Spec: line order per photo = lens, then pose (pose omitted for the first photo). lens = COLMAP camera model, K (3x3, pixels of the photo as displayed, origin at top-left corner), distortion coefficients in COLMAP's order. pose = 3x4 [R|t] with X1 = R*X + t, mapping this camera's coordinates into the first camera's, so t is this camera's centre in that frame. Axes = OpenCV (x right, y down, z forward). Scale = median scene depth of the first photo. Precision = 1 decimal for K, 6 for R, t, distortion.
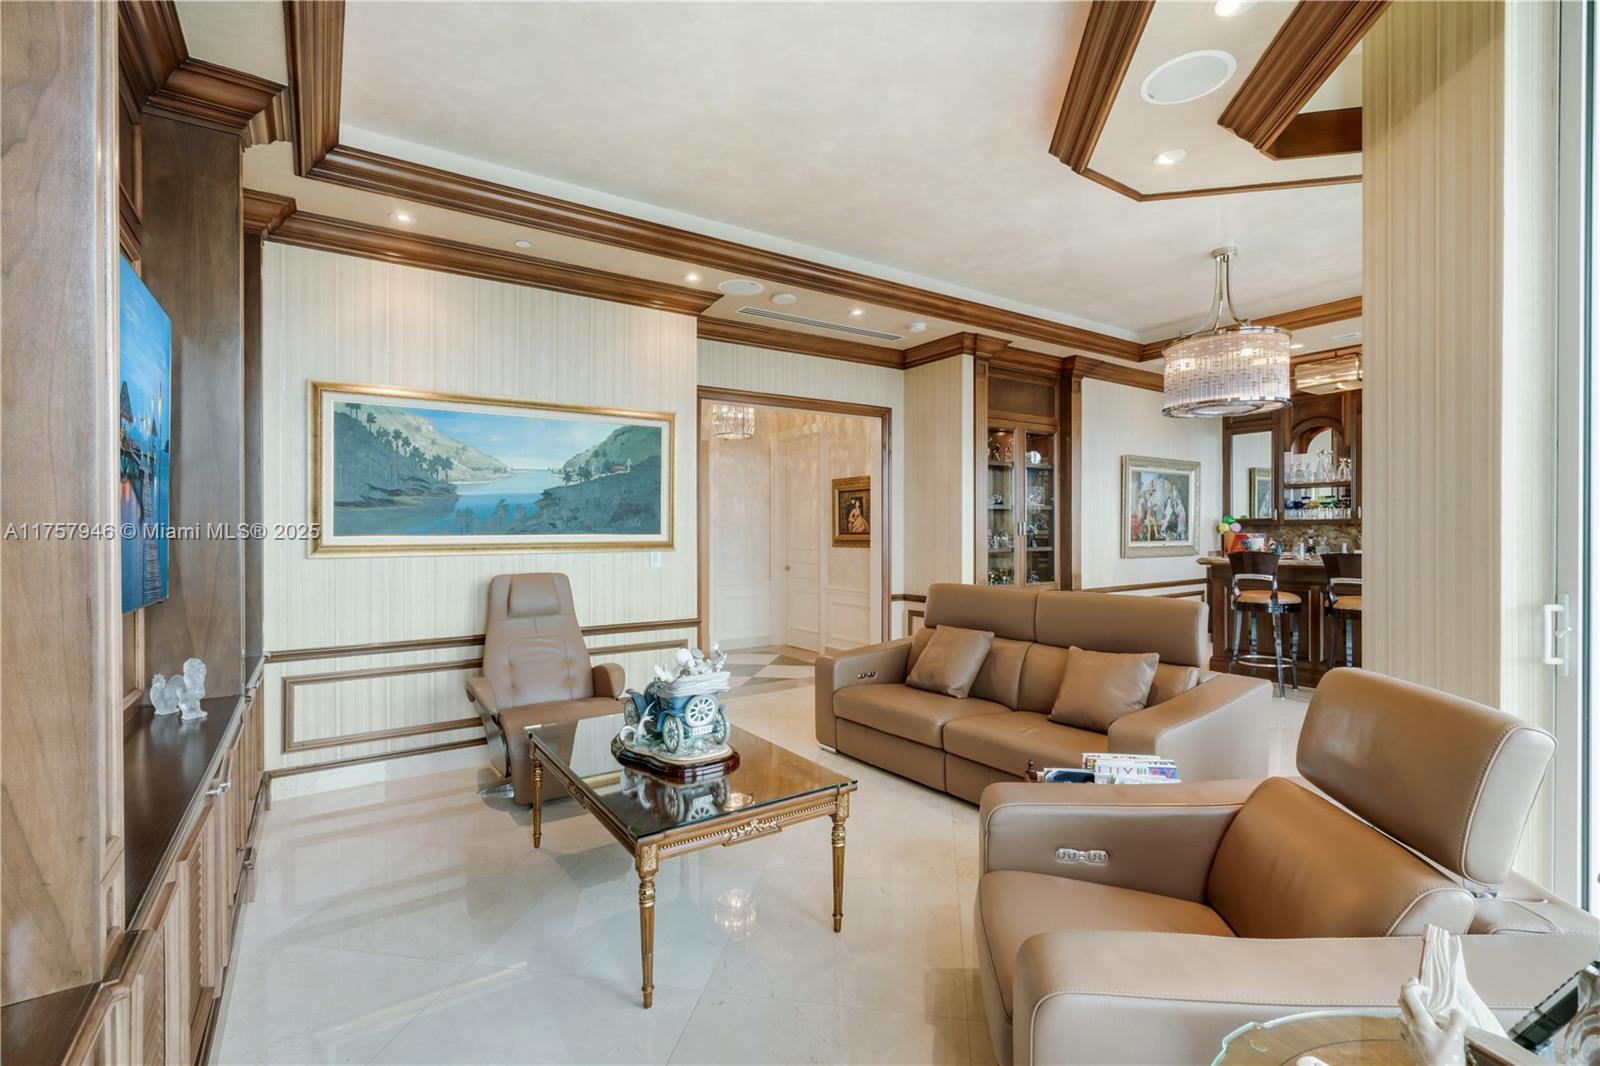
lens RADIAL K [[715.0, 0, 803.2], [0, 715.0, 542.4], [0, 0, 1]] dist [0.001293, 0.000326]
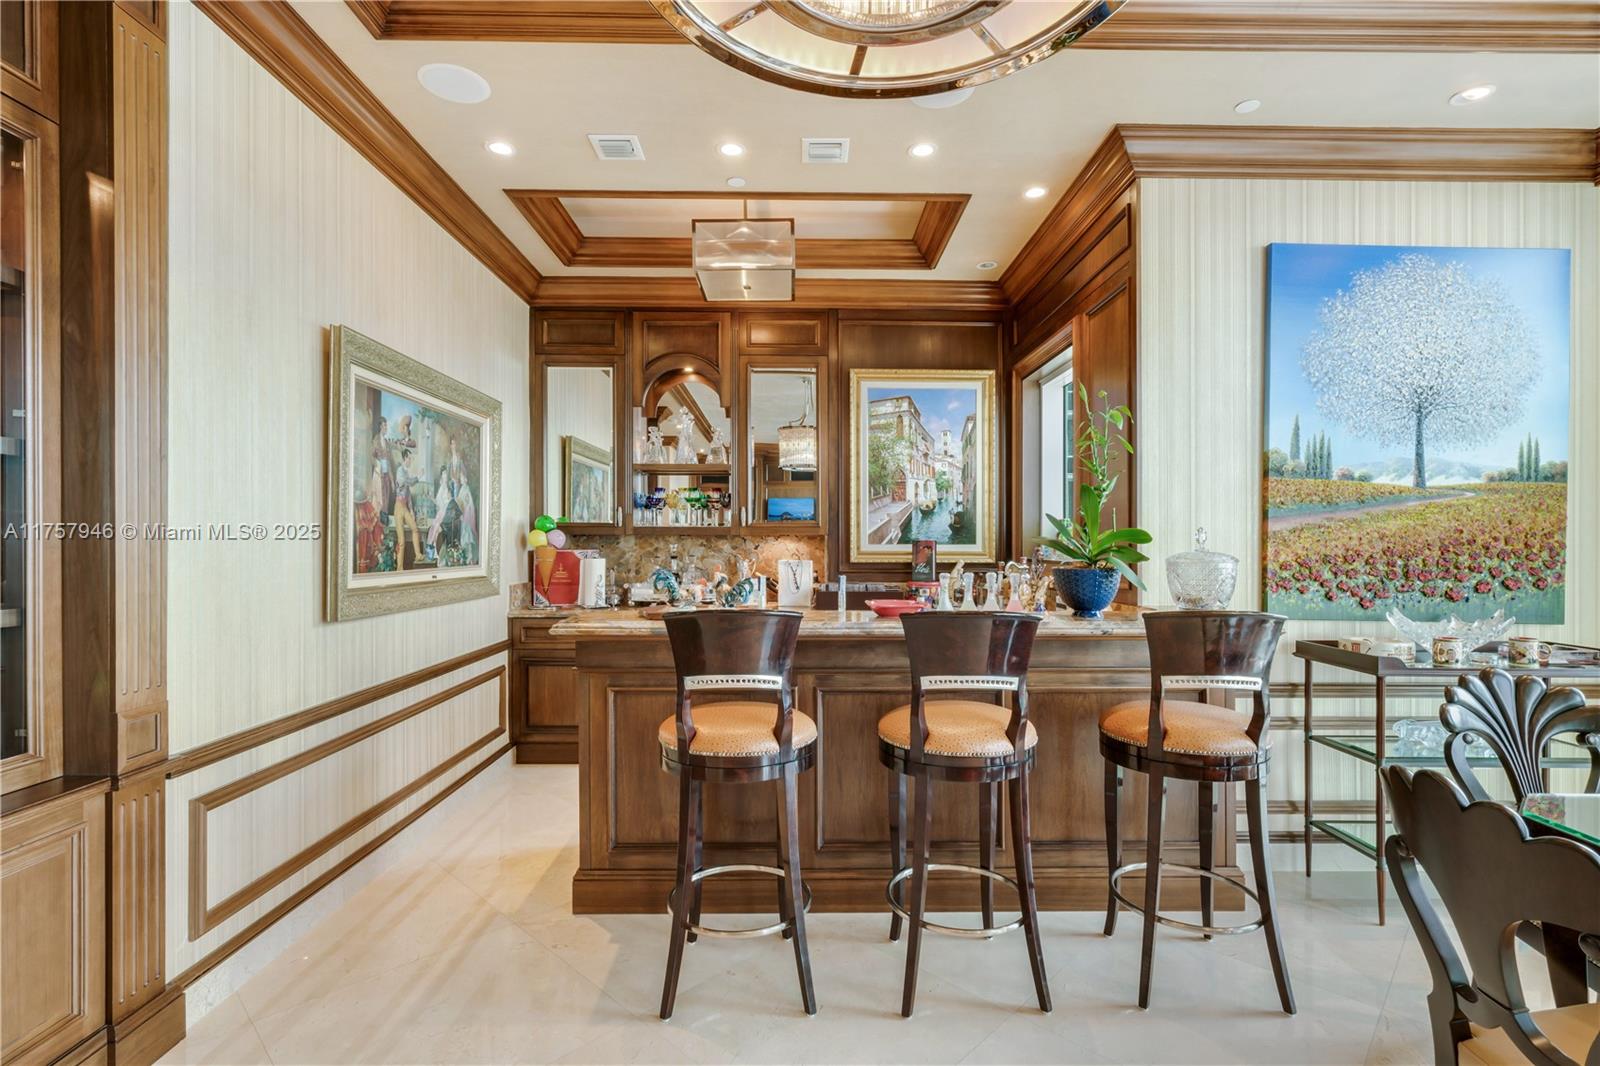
lens RADIAL K [[761.9, 0, 804.1], [0, 761.9, 541.8], [0, 0, 1]] dist [0.001319, 0.001538]
pose [[0.550703, 0.008528, 0.834658, 0.250874], [0.004239, 0.999906, -0.013014, -0.011062], [-0.834690, 0.010705, 0.550616, 0.572092]]
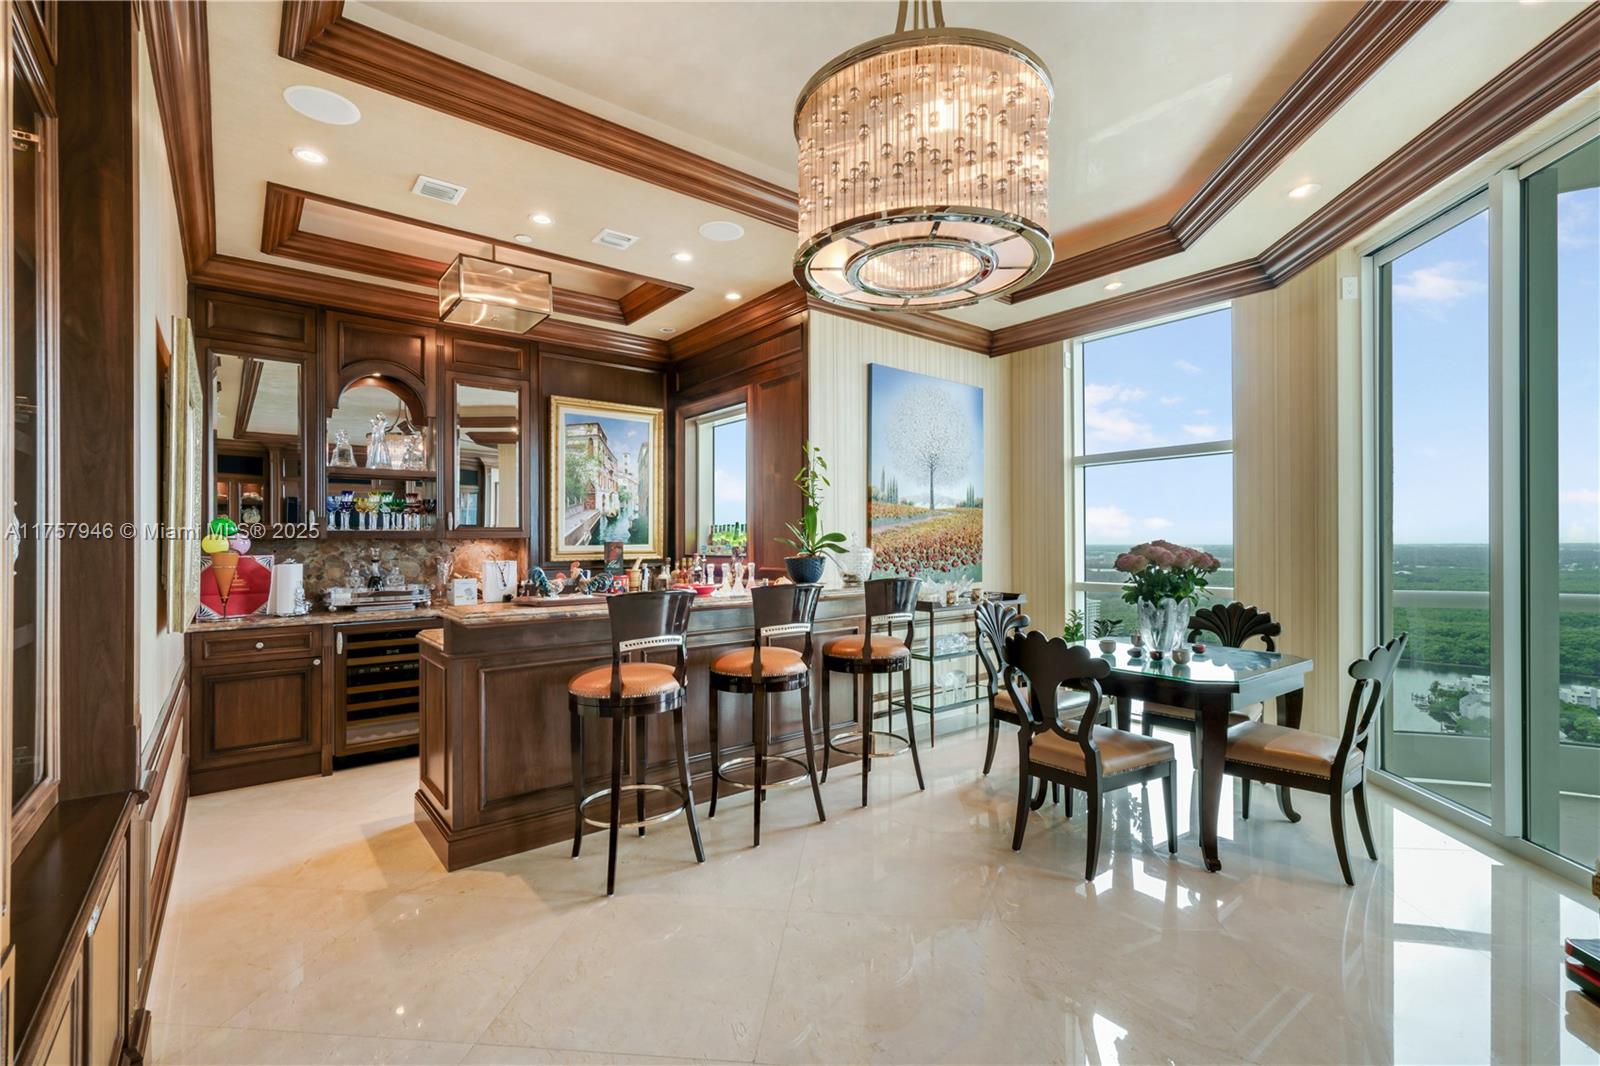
lens RADIAL K [[715.0, 0, 803.2], [0, 715.0, 542.4], [0, 0, 1]] dist [0.001293, 0.000326]
pose [[-0.081092, 0.007072, 0.996682, 0.096105], [0.022212, 0.999739, -0.005286, -0.011350], [-0.996459, 0.021709, -0.081228, 0.699979]]
